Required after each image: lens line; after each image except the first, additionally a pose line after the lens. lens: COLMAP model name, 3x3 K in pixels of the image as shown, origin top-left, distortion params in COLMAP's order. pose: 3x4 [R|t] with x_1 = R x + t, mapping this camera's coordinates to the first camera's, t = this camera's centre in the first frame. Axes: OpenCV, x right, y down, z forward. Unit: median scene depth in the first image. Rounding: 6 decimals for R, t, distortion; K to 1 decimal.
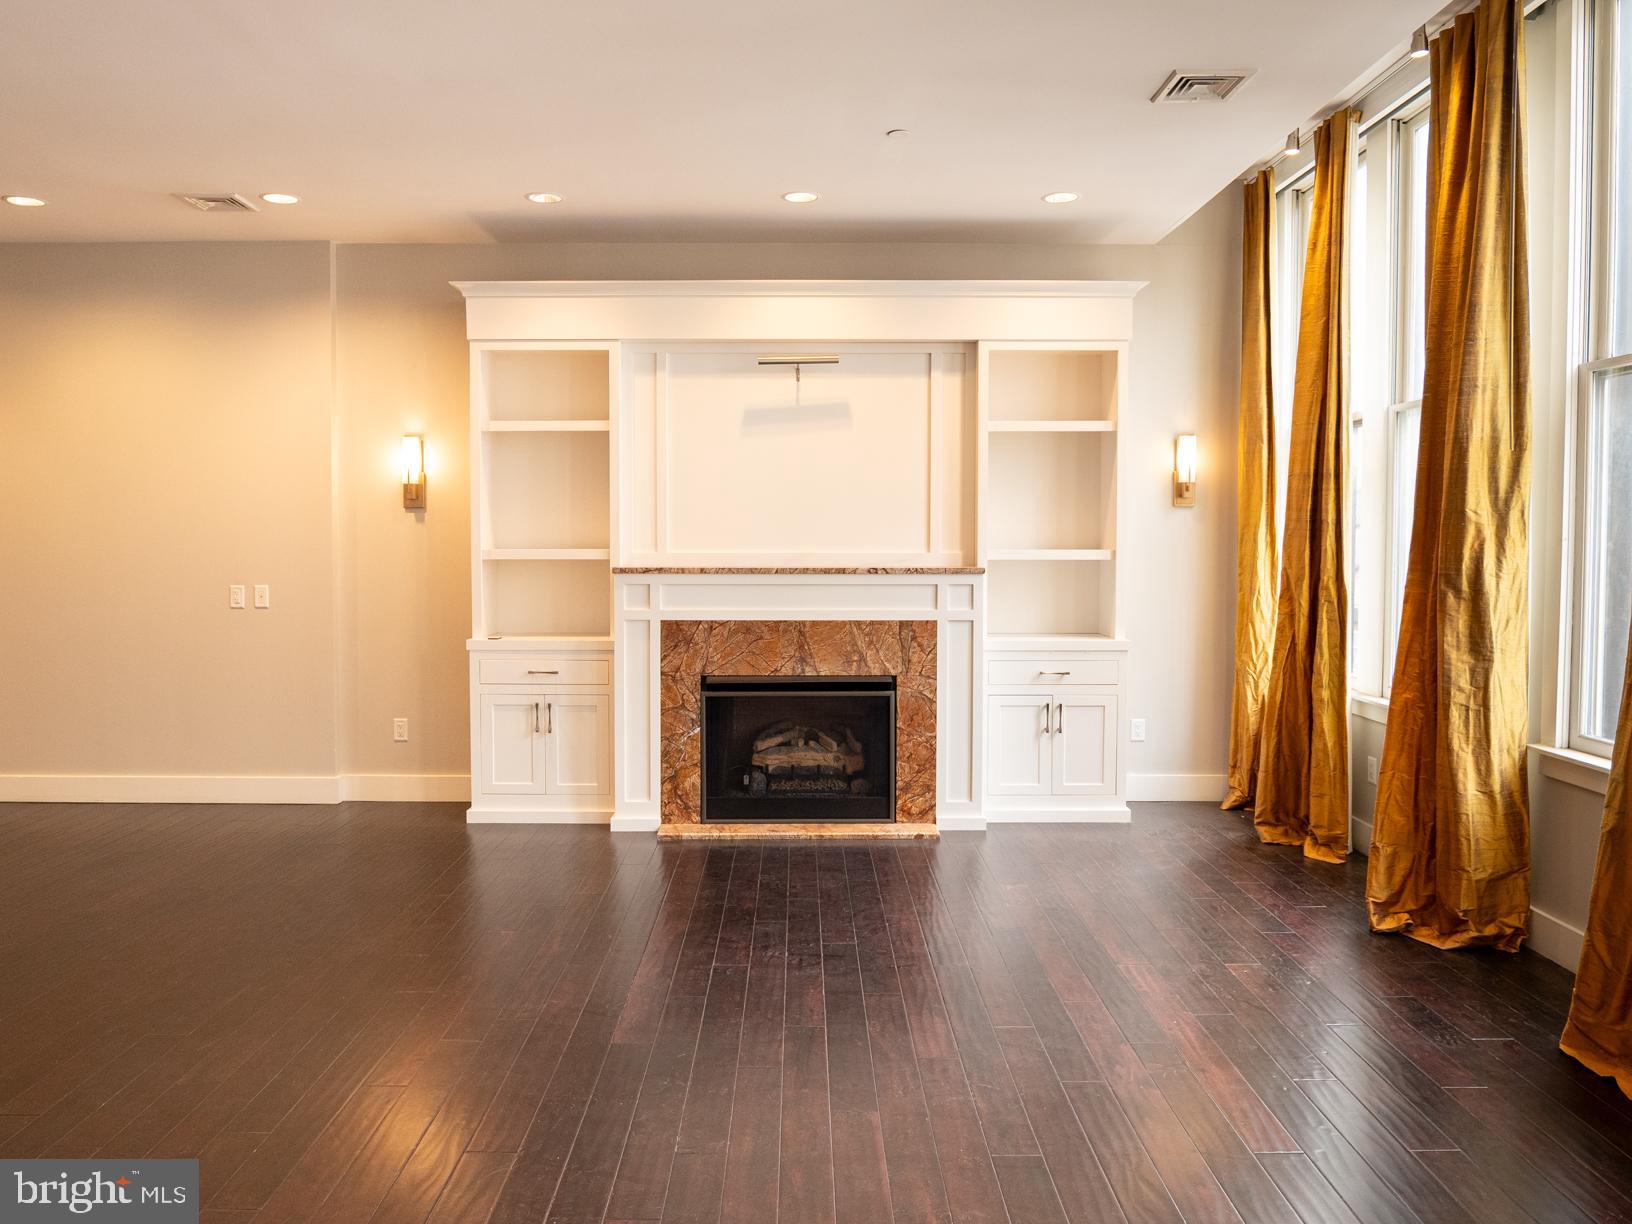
lens RADIAL K [[1185.5, 0, 812.1], [0, 1185.5, 602.7], [0, 0, 1]] dist [-0.021366, 0.007573]
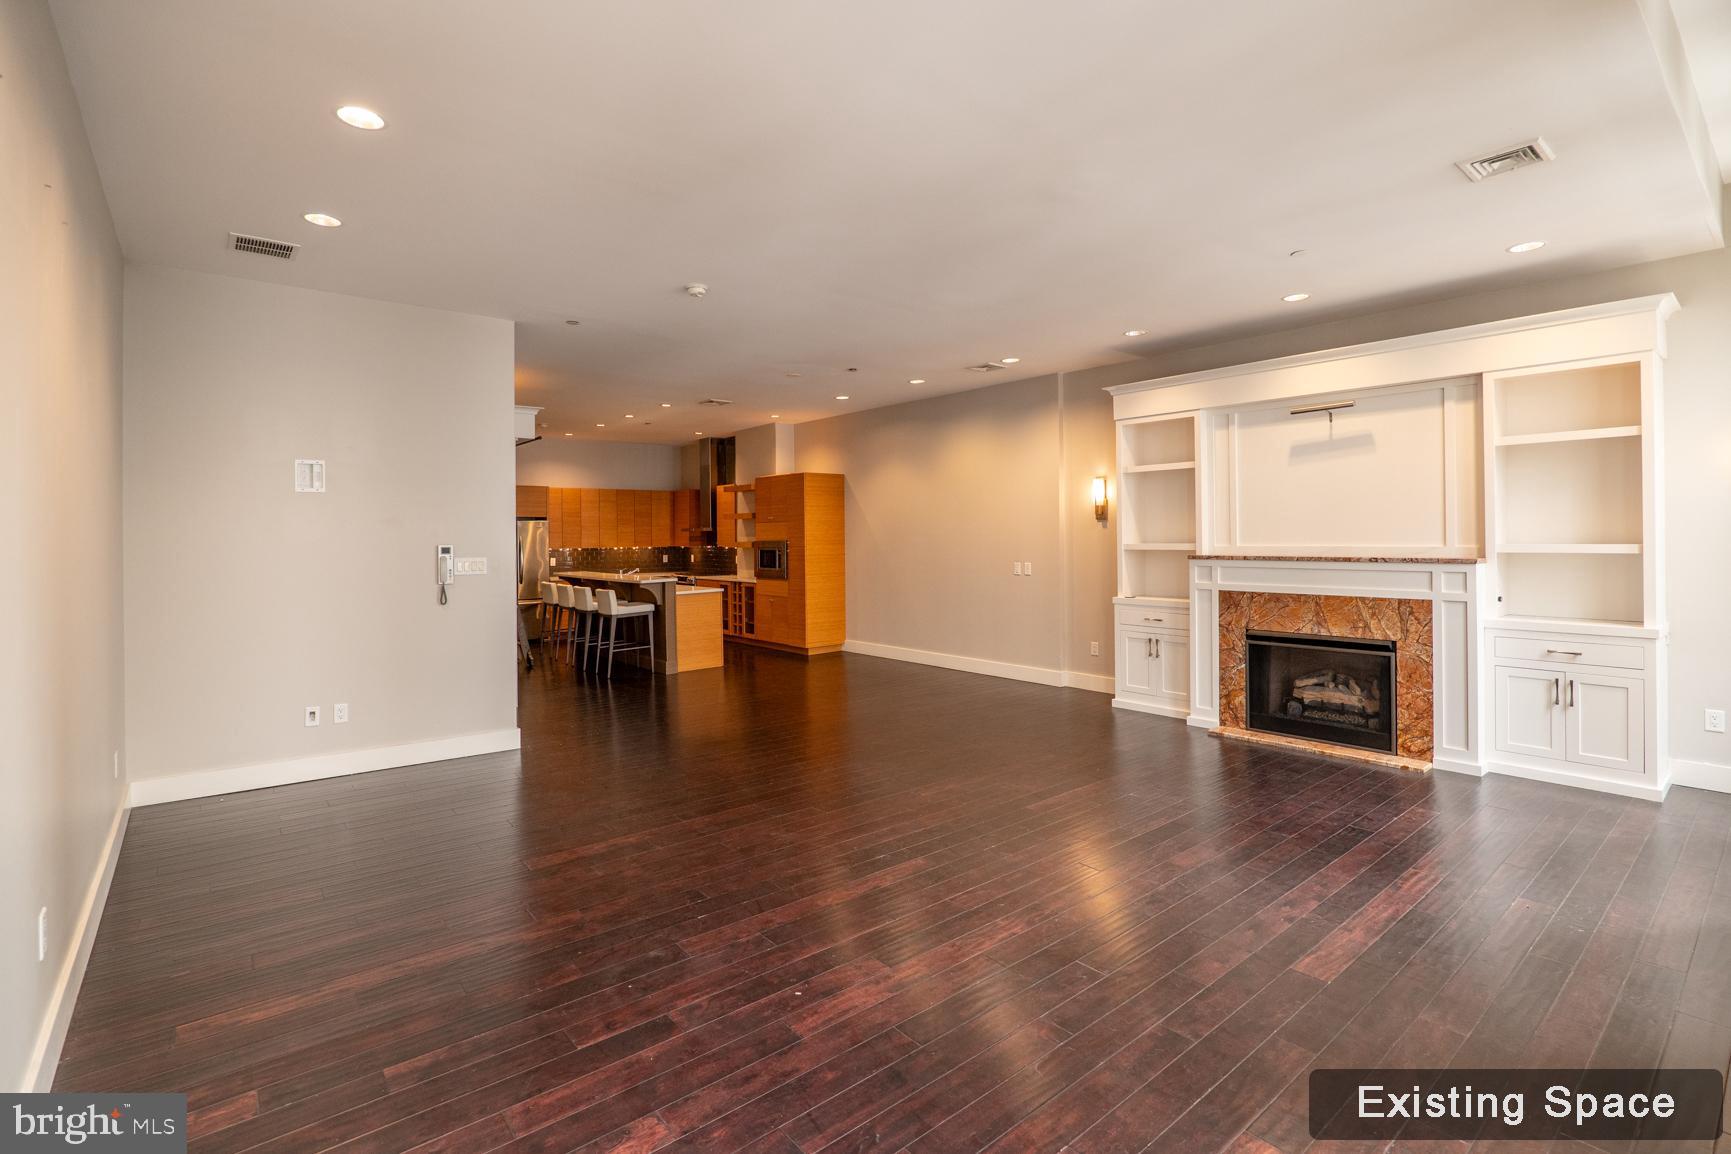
lens RADIAL K [[800.5, 0, 865.3], [0, 800.5, 564.9], [0, 0, 1]] dist [0.000101, 0.000907]
pose [[0.650362, 0.020405, -0.759350, 0.351888], [-0.036073, 0.999341, -0.004042, 0.002714], [0.758767, 0.030021, 0.650670, -0.011820]]
